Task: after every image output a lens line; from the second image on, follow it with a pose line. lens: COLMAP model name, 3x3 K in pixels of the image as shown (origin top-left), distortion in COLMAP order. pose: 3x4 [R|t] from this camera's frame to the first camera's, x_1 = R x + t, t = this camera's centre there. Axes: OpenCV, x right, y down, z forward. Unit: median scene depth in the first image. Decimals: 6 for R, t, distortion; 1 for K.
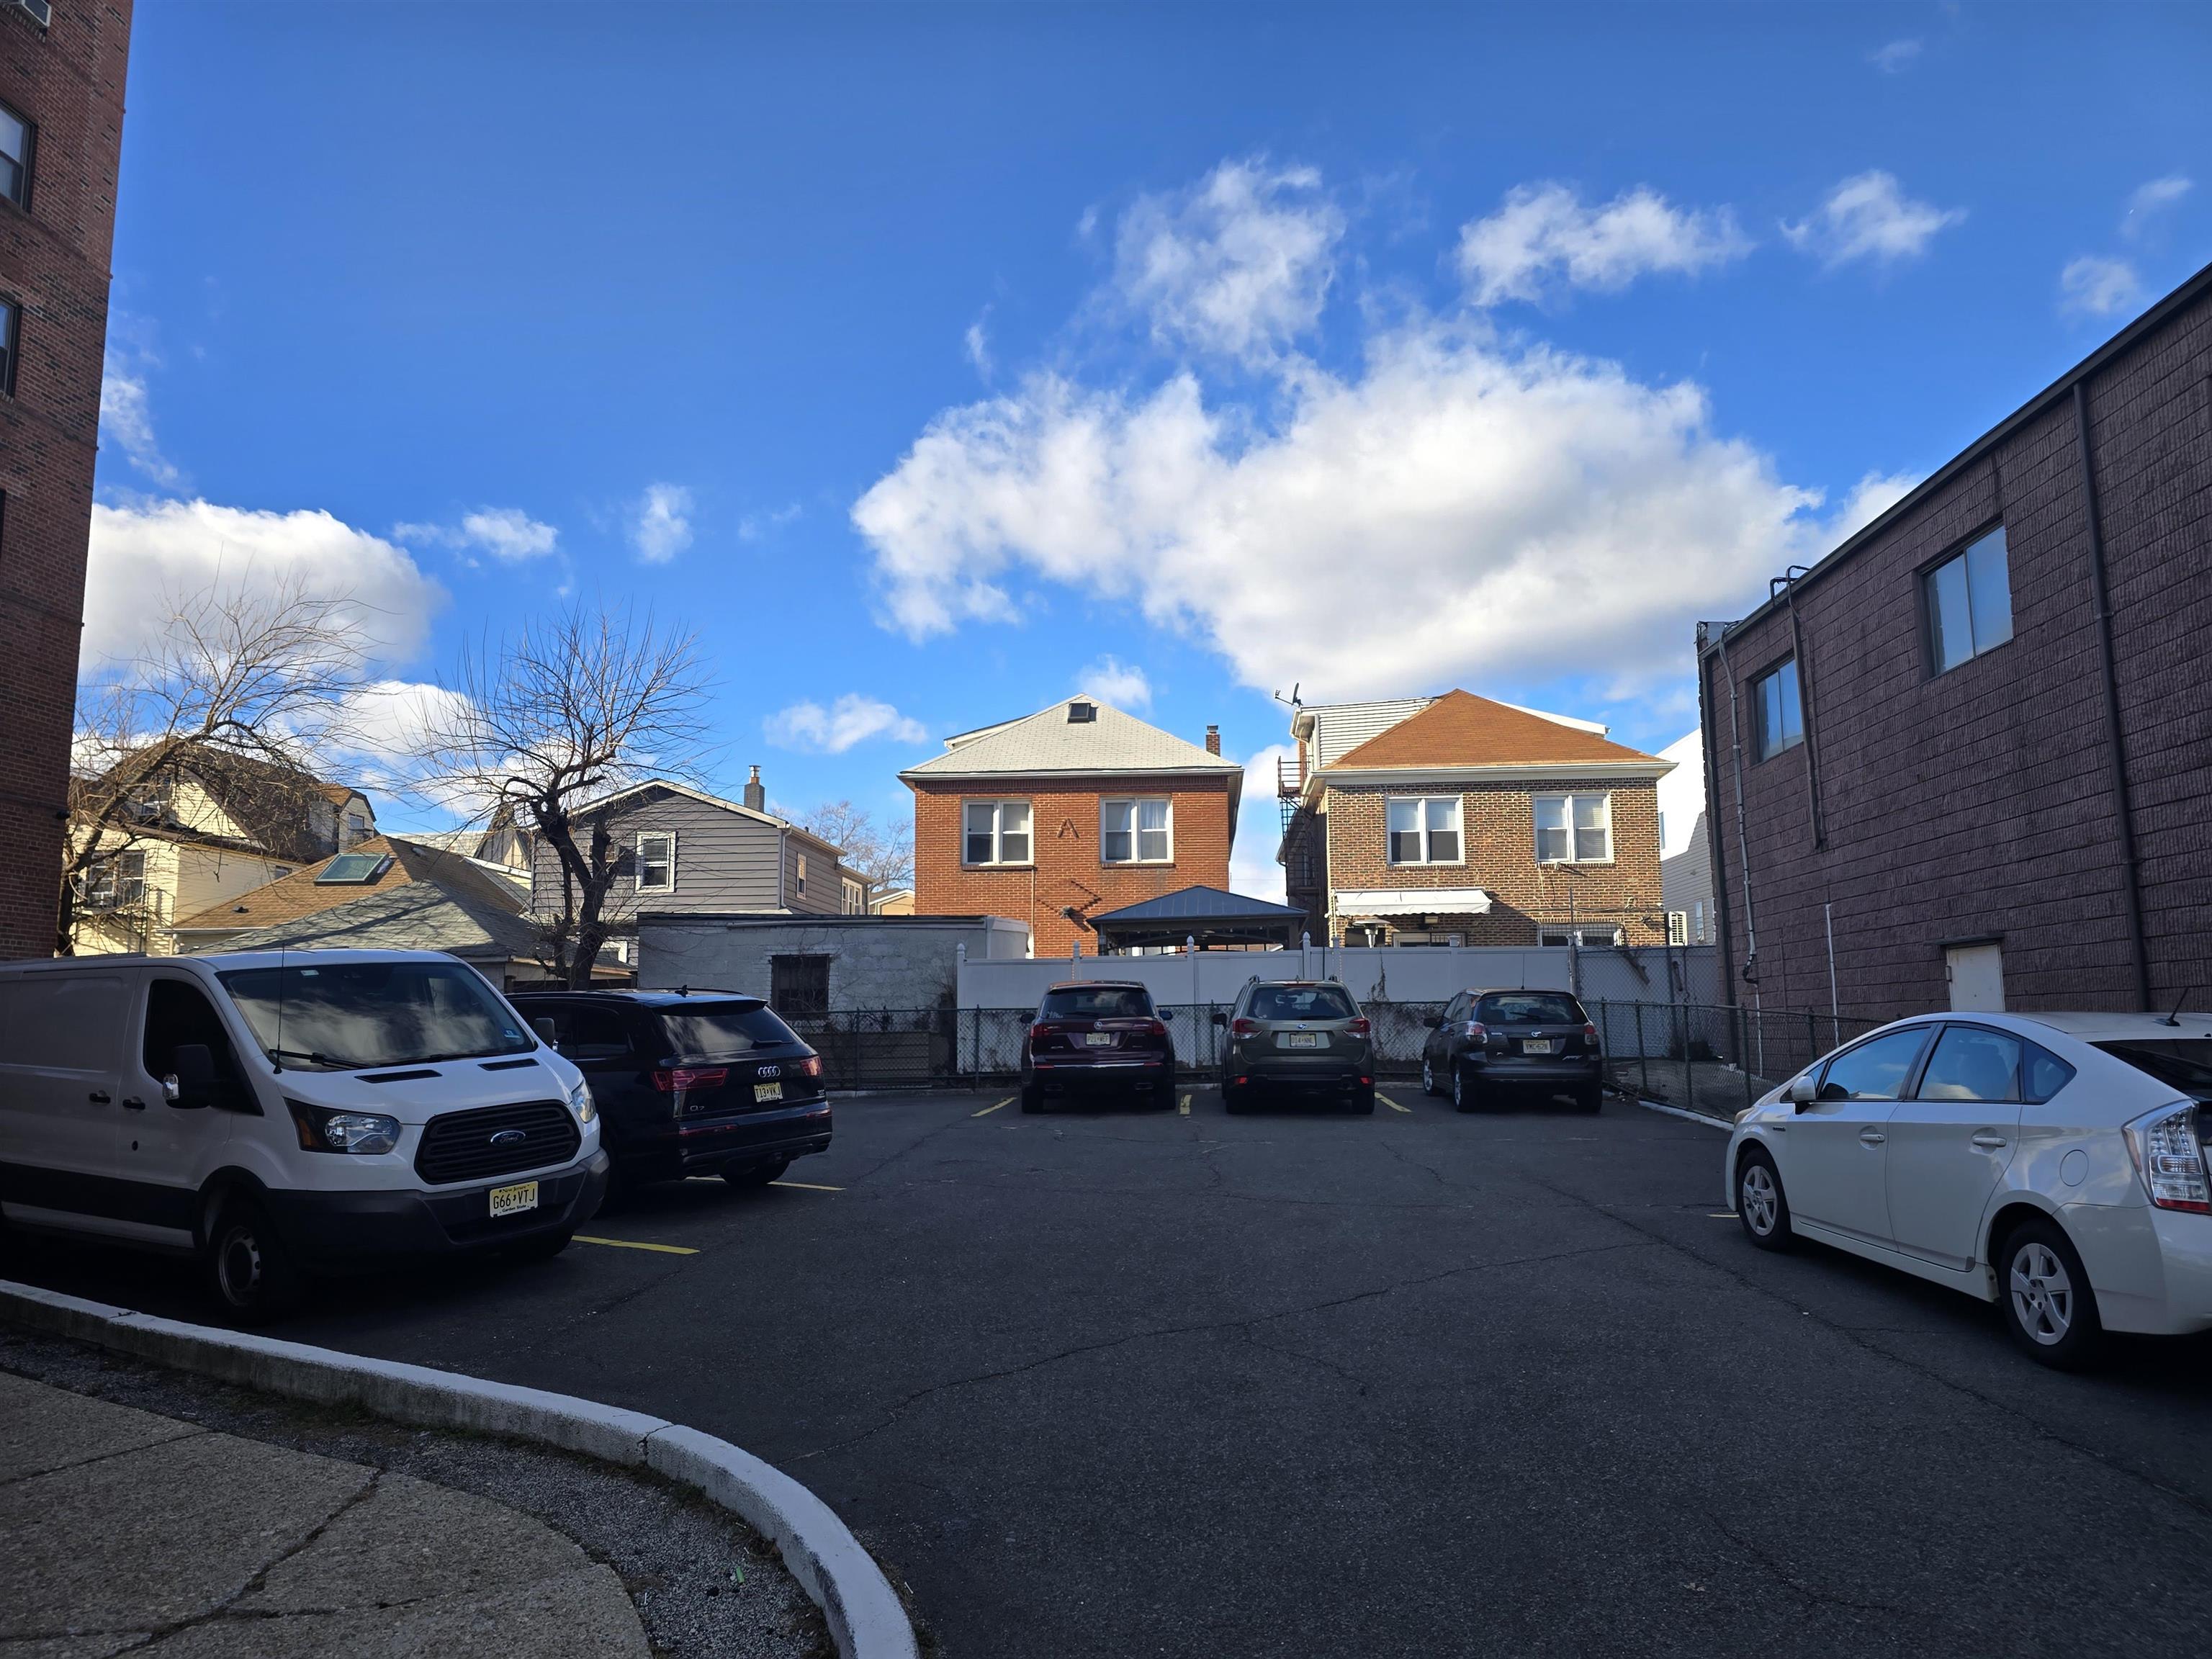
lens RADIAL K [[1478.4, 0, 1094.8], [0, 1478.4, 812.4], [0, 0, 1]] dist [0.064151, -0.049370]
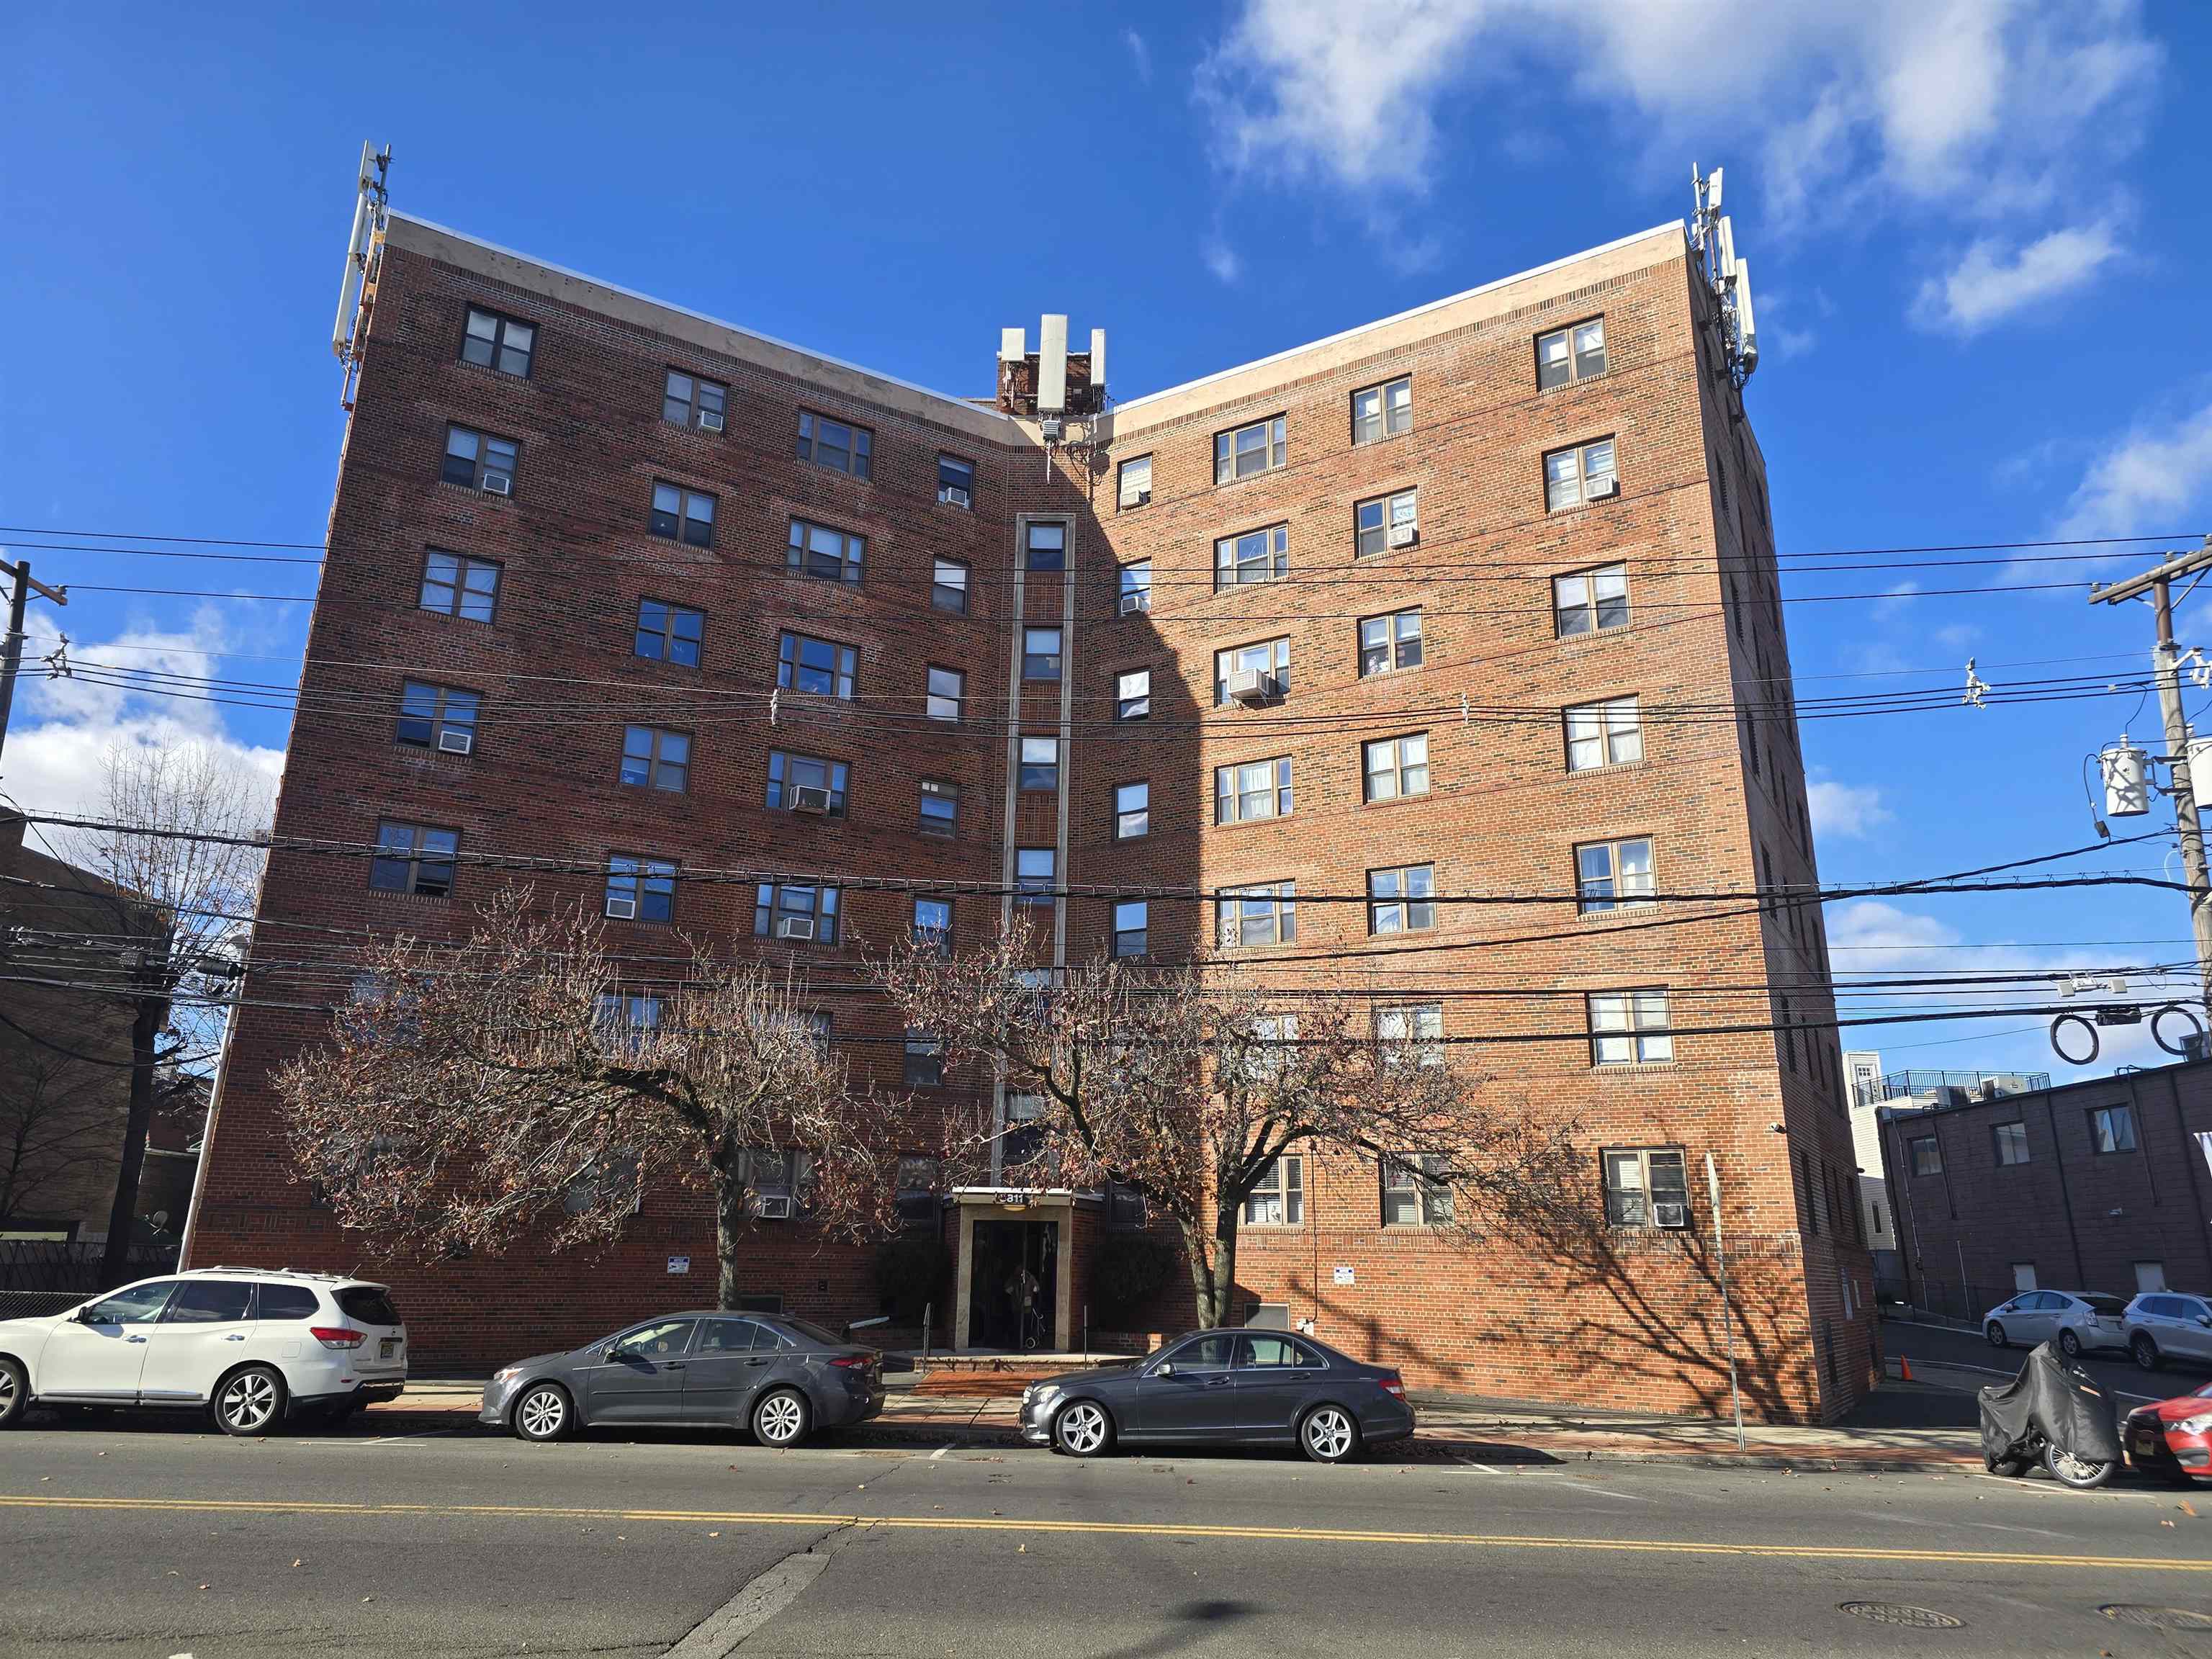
lens RADIAL K [[1478.4, 0, 1094.8], [0, 1478.4, 812.4], [0, 0, 1]] dist [0.064151, -0.049370]
pose [[0.998394, 0.034677, 0.044791, -1.712339], [-0.027399, 0.987698, -0.153954, -0.344283], [-0.049579, 0.152480, 0.987062, -2.406874]]
